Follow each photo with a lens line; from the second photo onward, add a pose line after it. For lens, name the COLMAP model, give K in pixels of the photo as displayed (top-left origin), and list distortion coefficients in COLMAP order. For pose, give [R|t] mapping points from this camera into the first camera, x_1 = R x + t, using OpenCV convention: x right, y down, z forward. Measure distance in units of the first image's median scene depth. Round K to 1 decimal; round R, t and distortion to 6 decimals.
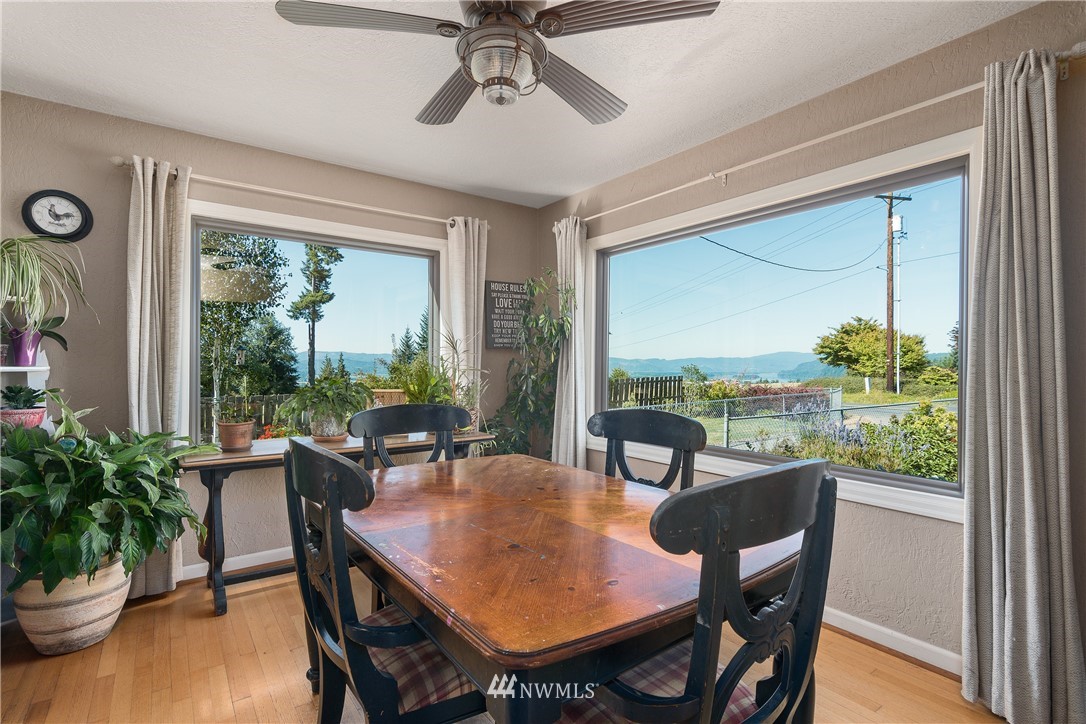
lens RADIAL K [[525.6, 0, 544.0], [0, 525.6, 362.5], [0, 0, 1]] dist [0.012983, -0.000099]
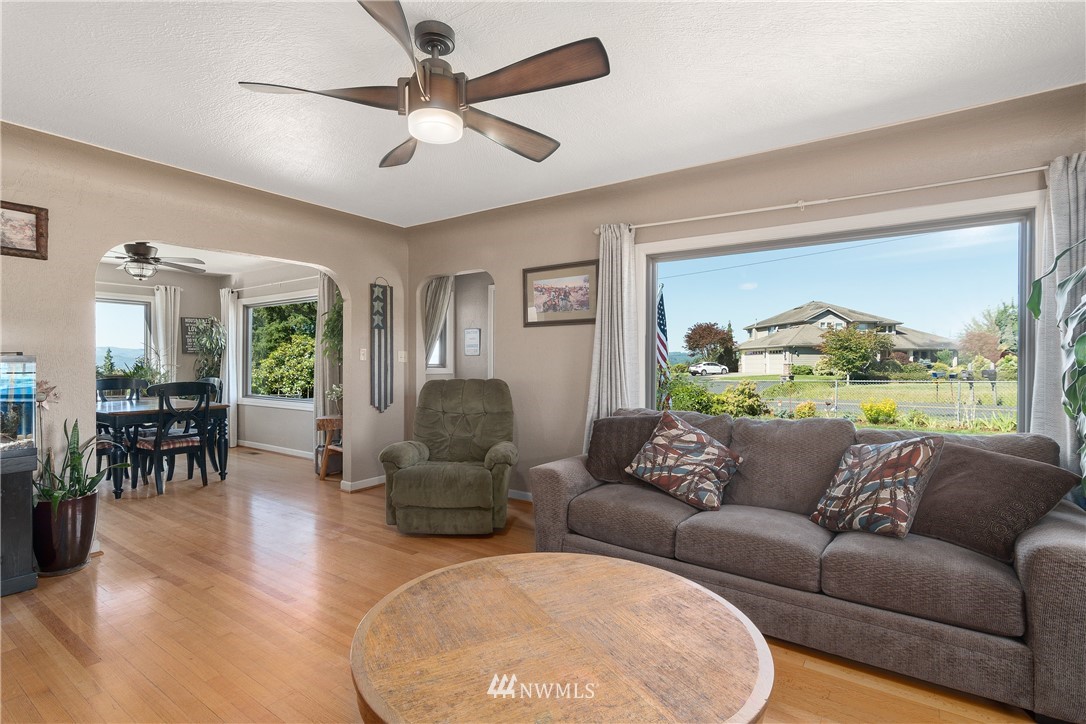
lens RADIAL K [[525.6, 0, 537.0], [0, 525.6, 363.4], [0, 0, 1]] dist [0.012983, -0.000099]
pose [[0.952540, -0.000743, 0.304414, 0.517559], [-0.001218, 0.999980, 0.006254, -0.003683], [-0.304412, -0.006328, 0.952519, -1.177673]]
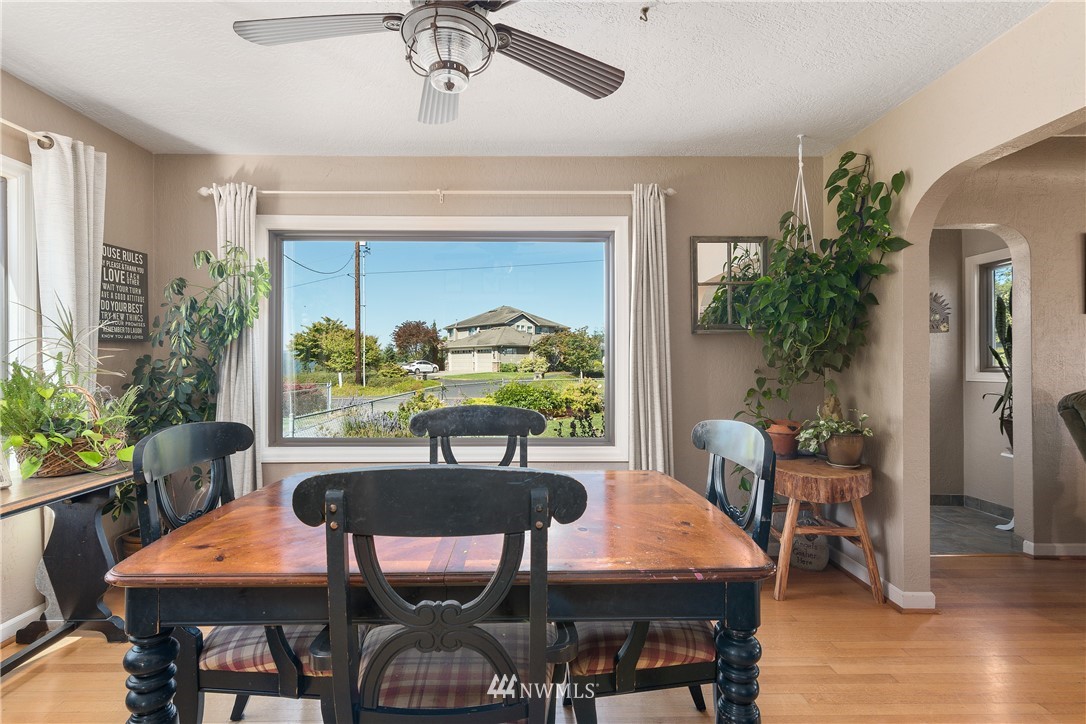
lens RADIAL K [[525.6, 0, 536.6], [0, 525.6, 360.0], [0, 0, 1]] dist [0.012983, -0.000099]
pose [[0.584494, -0.000800, 0.811398, -0.320622], [-0.000941, 0.999998, 0.001663, -0.002992], [-0.811397, -0.001736, 0.584492, 0.132351]]
